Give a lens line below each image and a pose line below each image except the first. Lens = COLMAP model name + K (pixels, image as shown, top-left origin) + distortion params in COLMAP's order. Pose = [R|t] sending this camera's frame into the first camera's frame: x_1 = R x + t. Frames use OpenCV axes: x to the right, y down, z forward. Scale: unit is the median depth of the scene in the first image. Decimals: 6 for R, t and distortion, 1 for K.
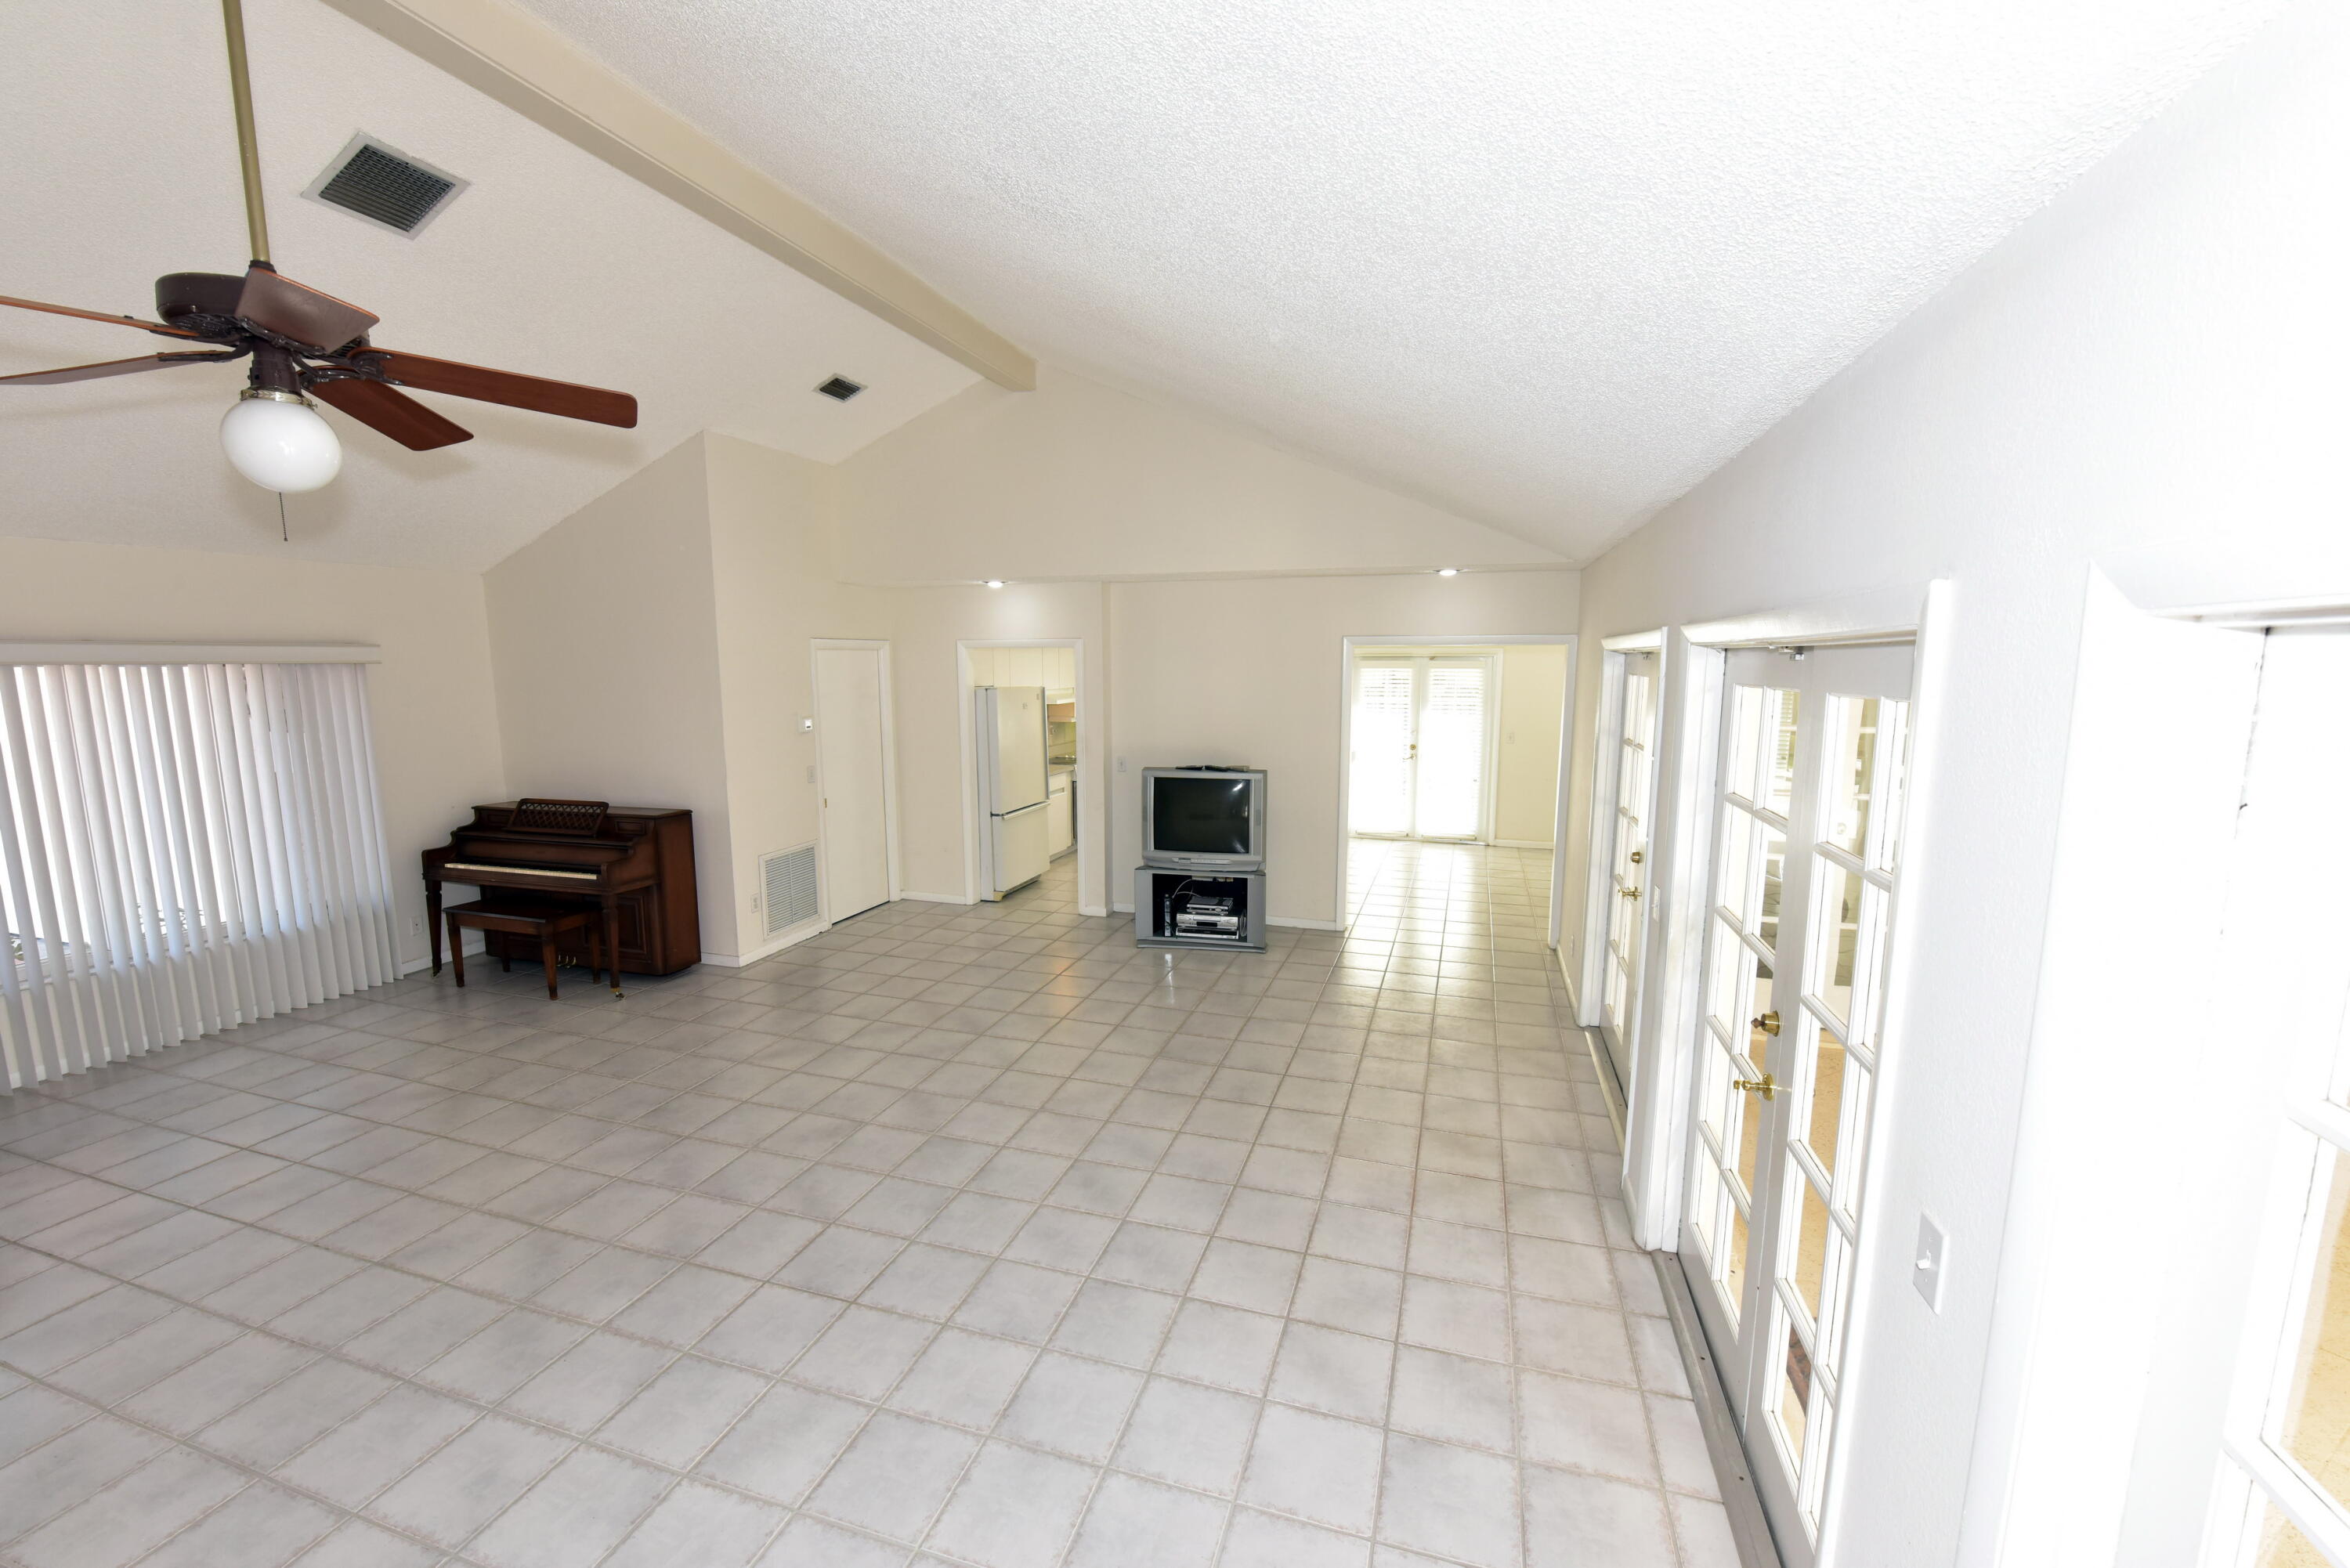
lens RADIAL K [[917.6, 0, 1166.3], [0, 917.6, 791.2], [0, 0, 1]] dist [0.006808, 0.000169]
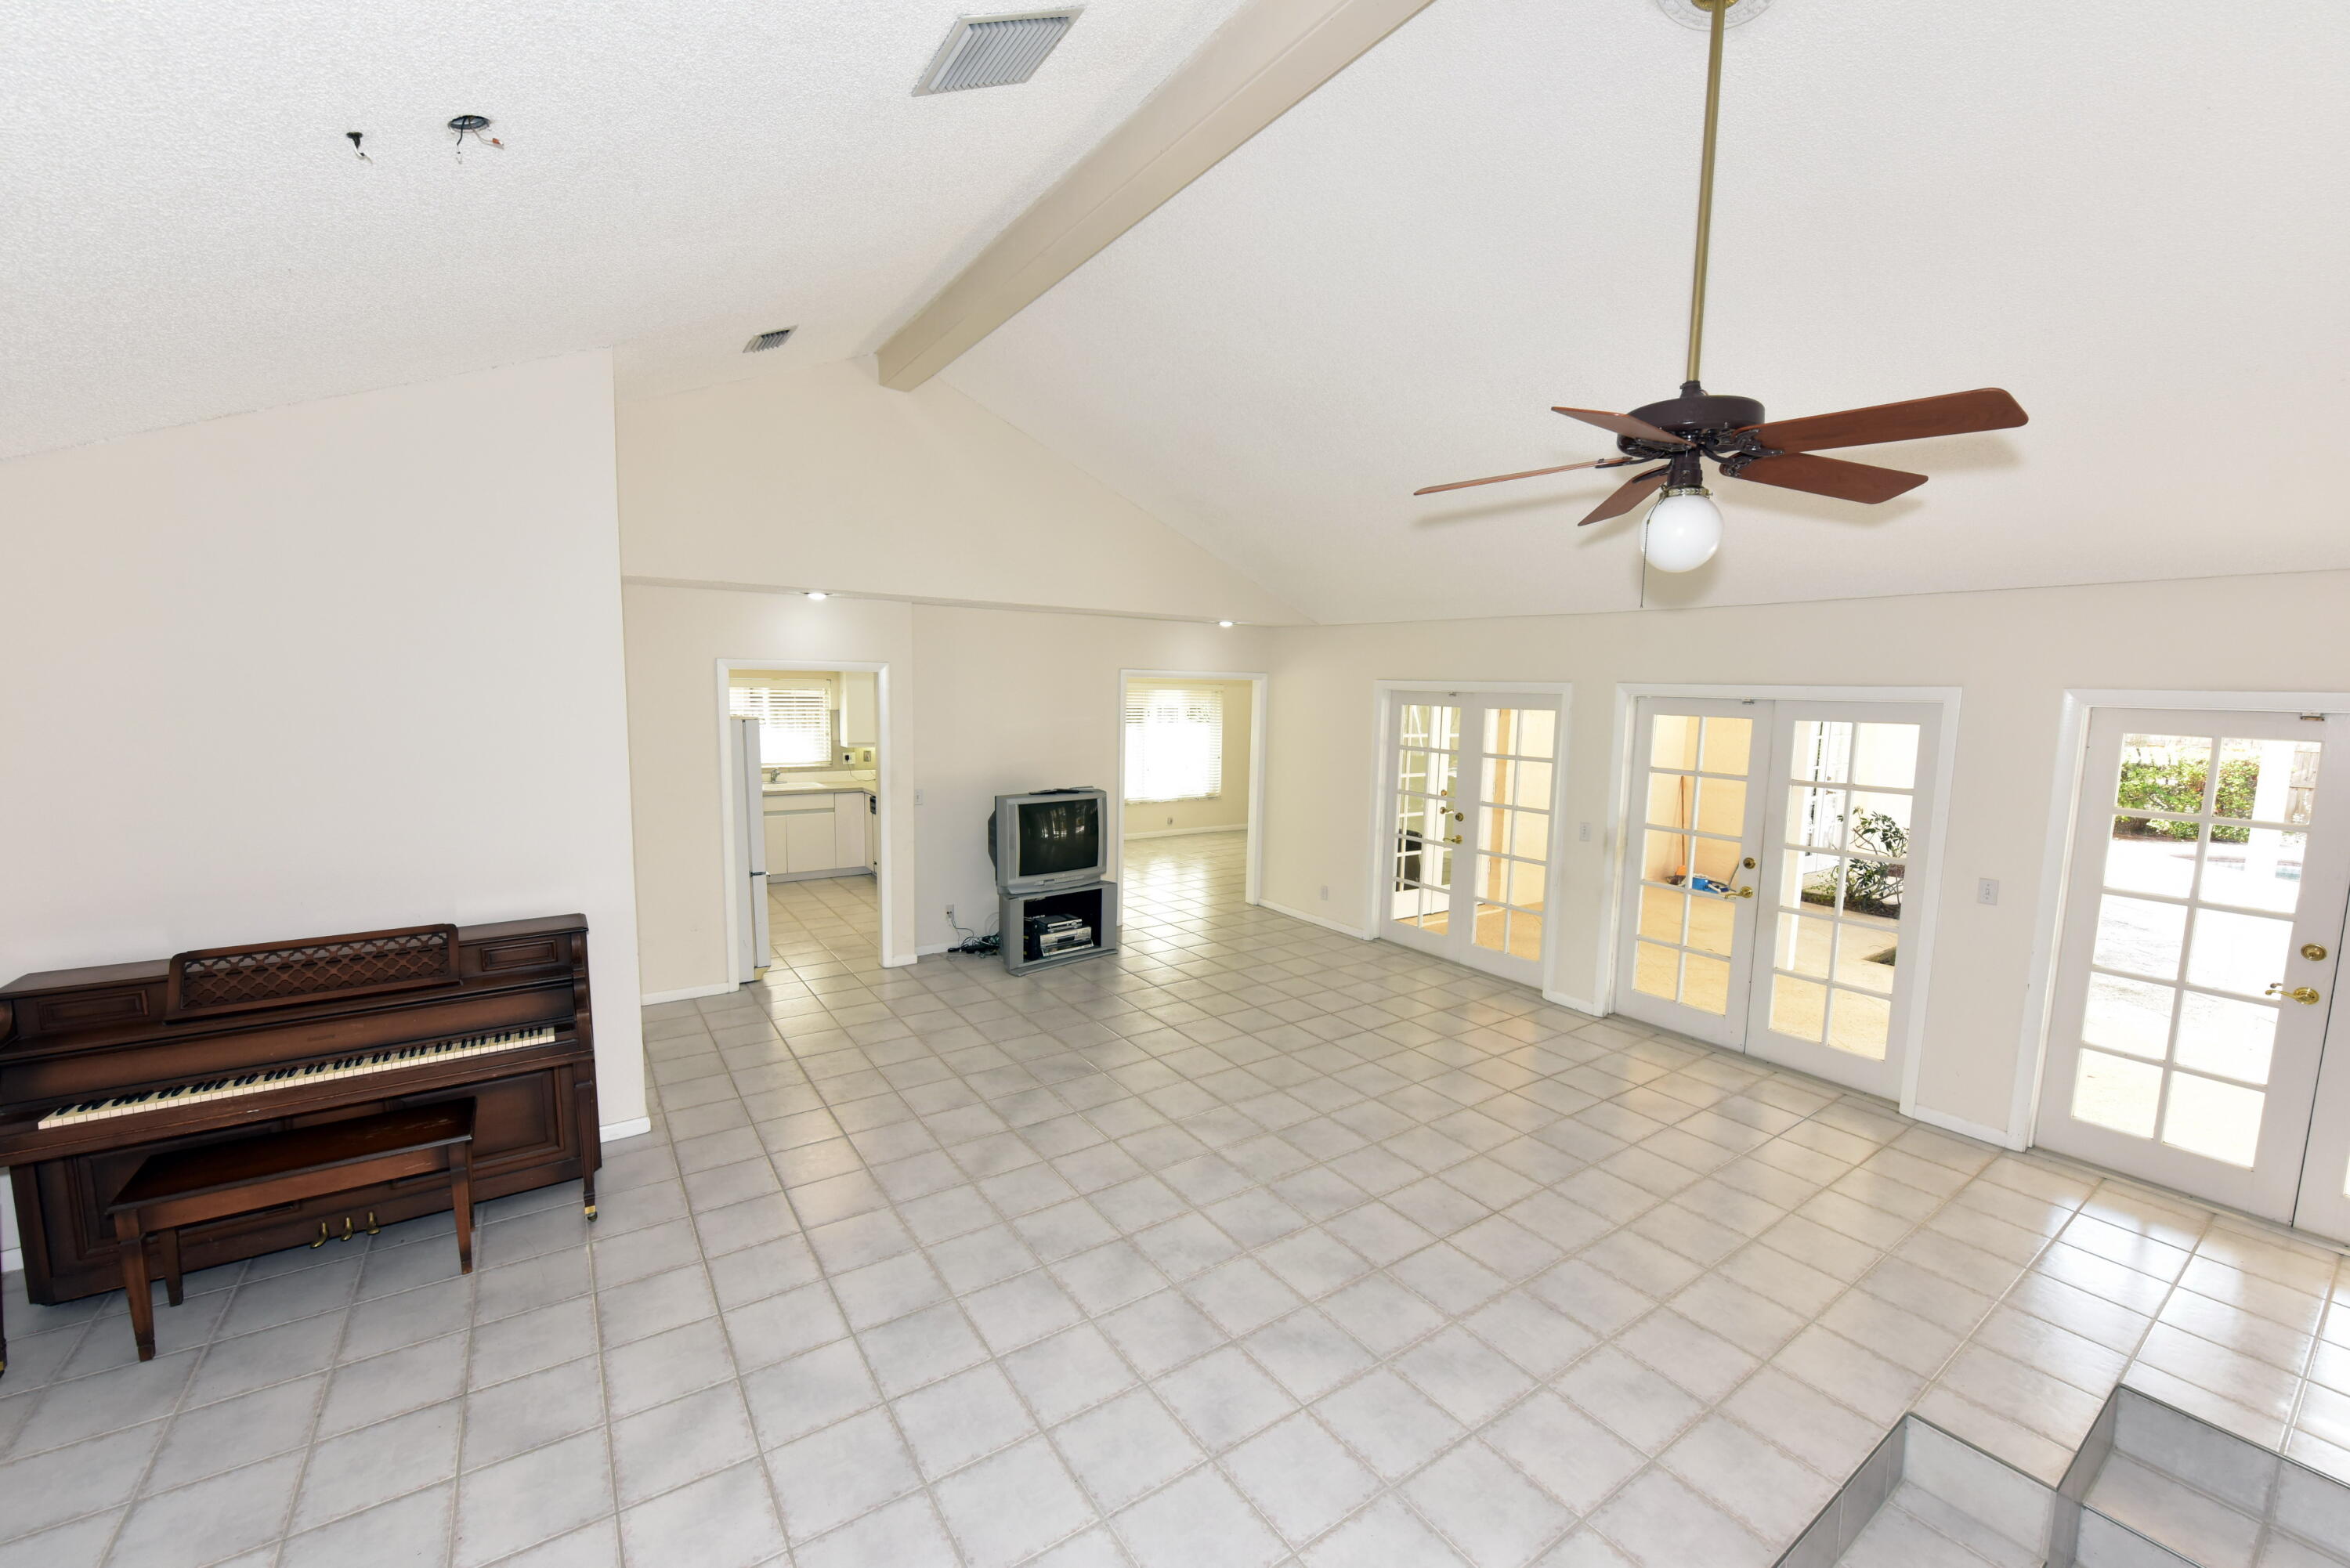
lens RADIAL K [[917.6, 0, 1166.3], [0, 917.6, 791.2], [0, 0, 1]] dist [0.006808, 0.000169]
pose [[0.615066, -0.074227, 0.784974, -0.779187], [0.090075, 0.995656, 0.023570, -0.044364], [-0.783314, 0.056210, 0.619080, 0.270392]]
